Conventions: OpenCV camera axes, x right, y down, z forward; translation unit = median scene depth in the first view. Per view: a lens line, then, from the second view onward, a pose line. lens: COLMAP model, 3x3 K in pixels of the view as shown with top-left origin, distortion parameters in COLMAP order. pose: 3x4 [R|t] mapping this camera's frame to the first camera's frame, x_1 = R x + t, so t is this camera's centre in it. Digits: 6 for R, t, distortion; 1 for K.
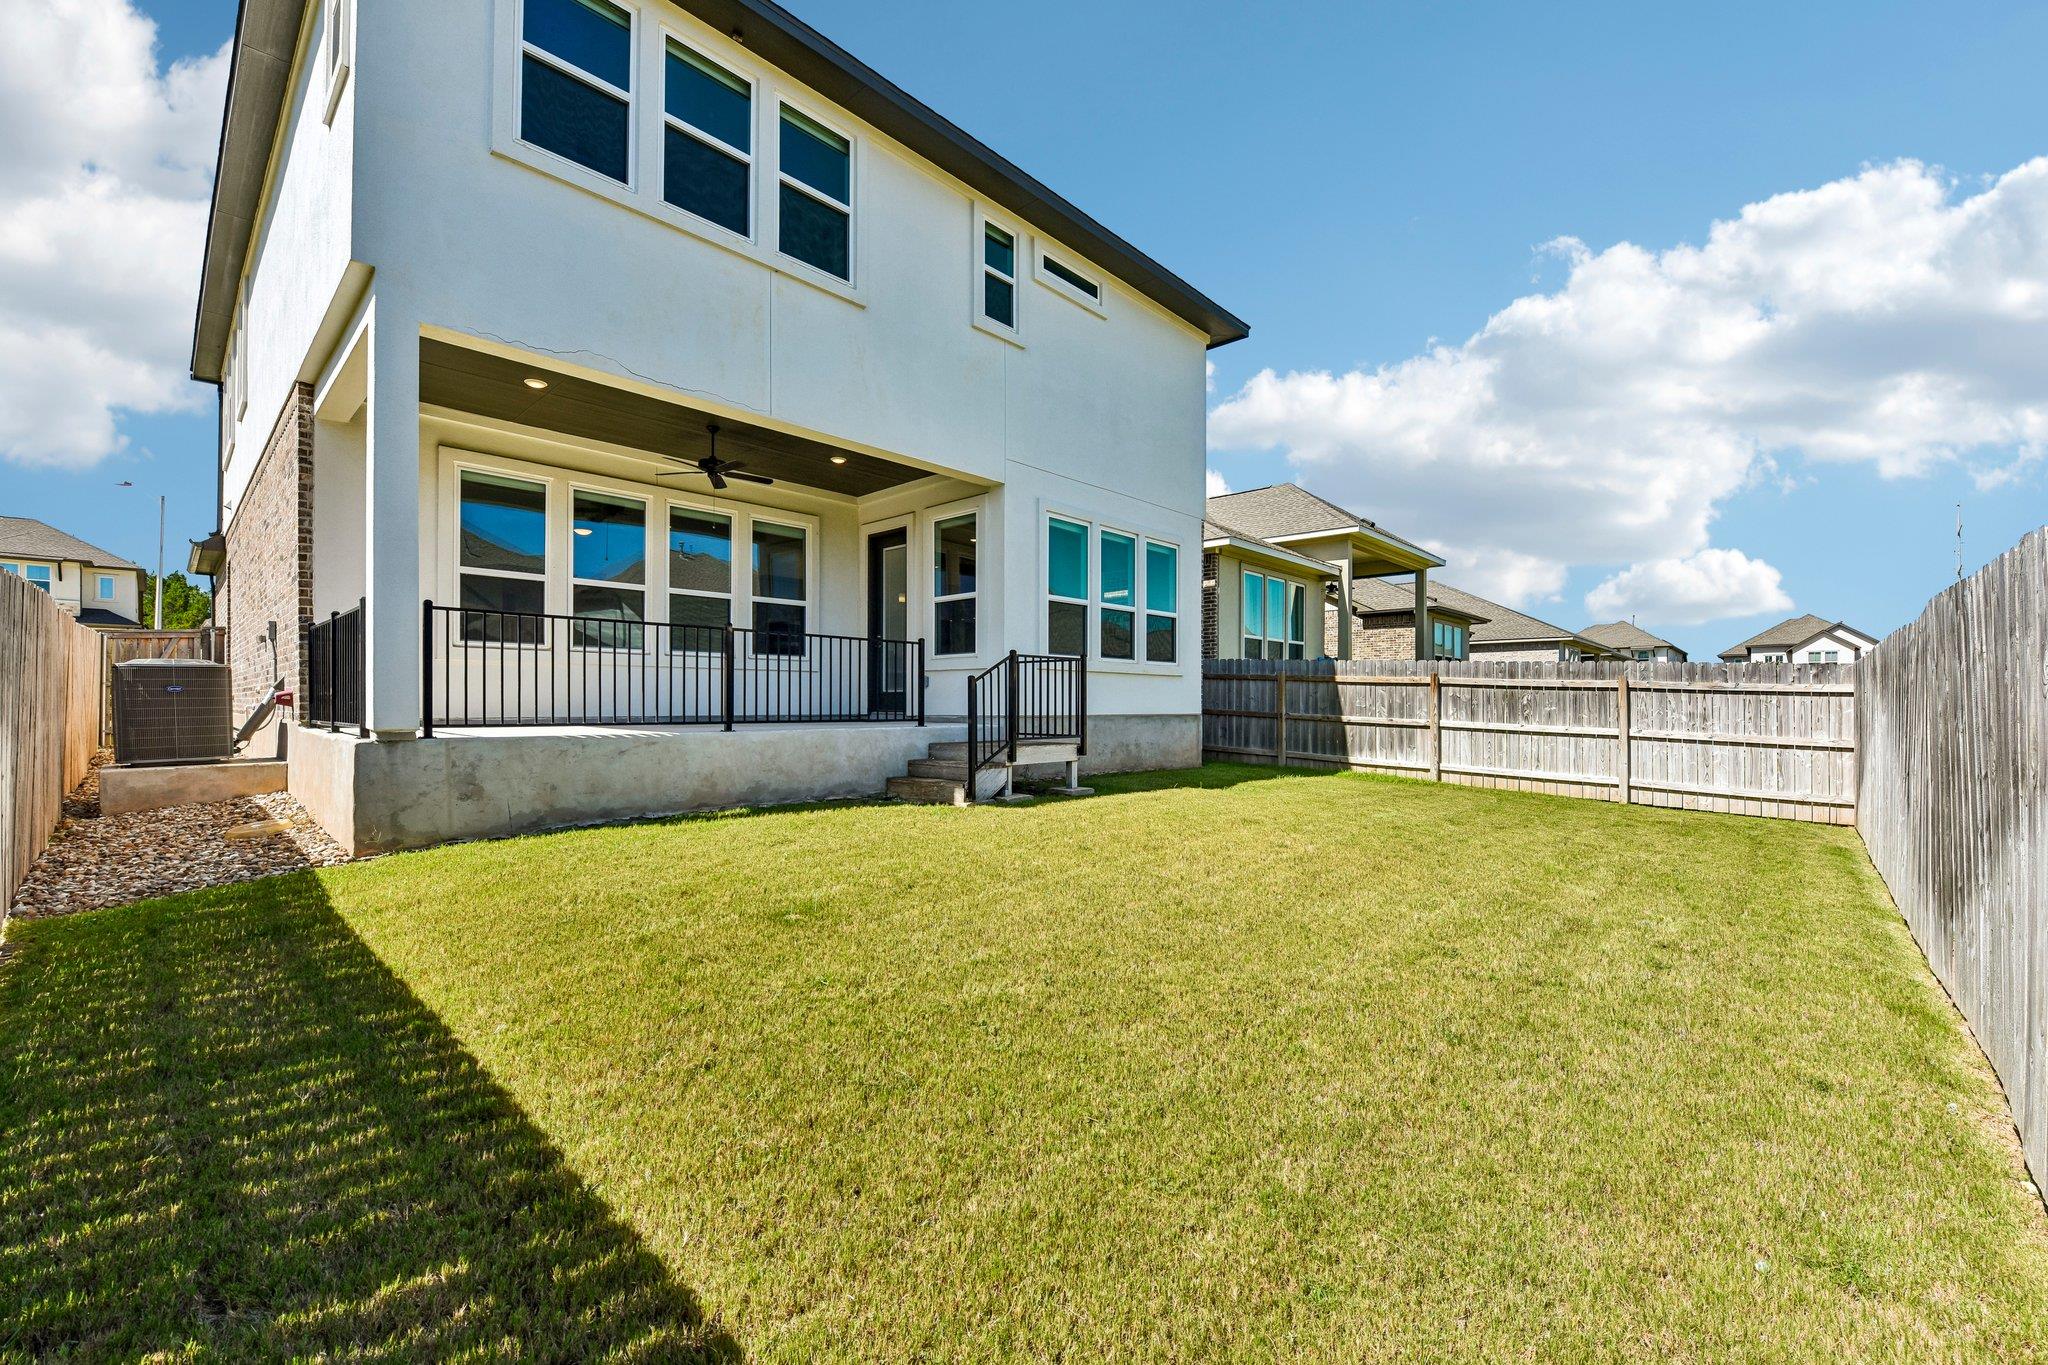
lens RADIAL K [[816.4, 0, 1024.0], [0, 816.4, 682.5], [0, 0, 1]] dist [-0.018947, -0.000075]
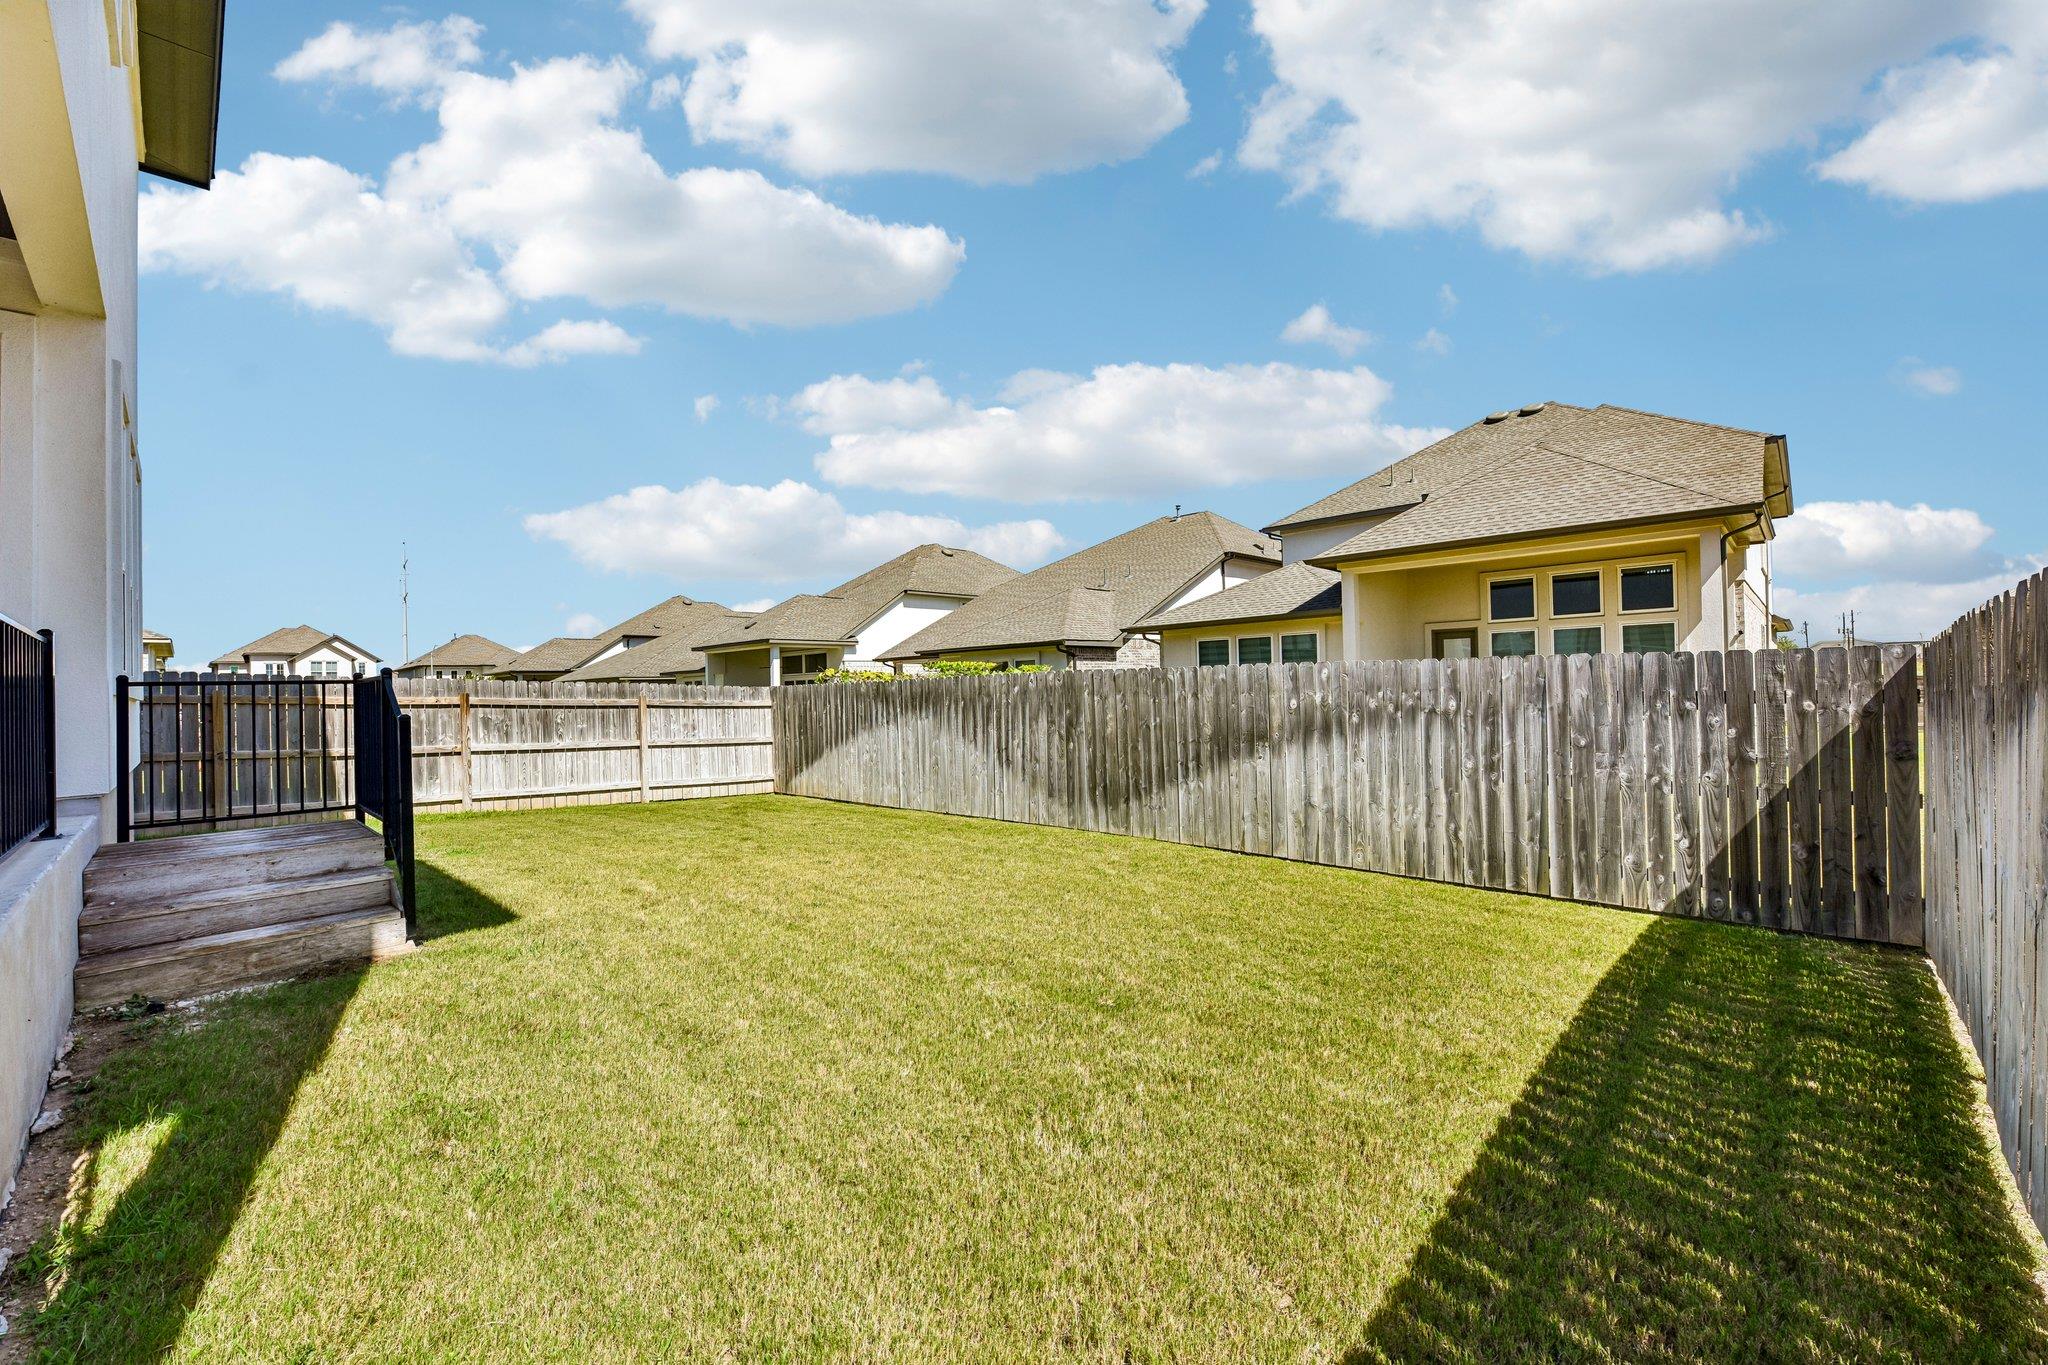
lens RADIAL K [[820.4, 0, 1020.3], [0, 820.4, 693.1], [0, 0, 1]] dist [0.003208, 0.000202]
pose [[0.022848, -0.006739, 0.999716, -0.419452], [0.002009, 0.999976, 0.006695, -0.017206], [-0.999737, 0.001855, 0.022861, 0.385855]]
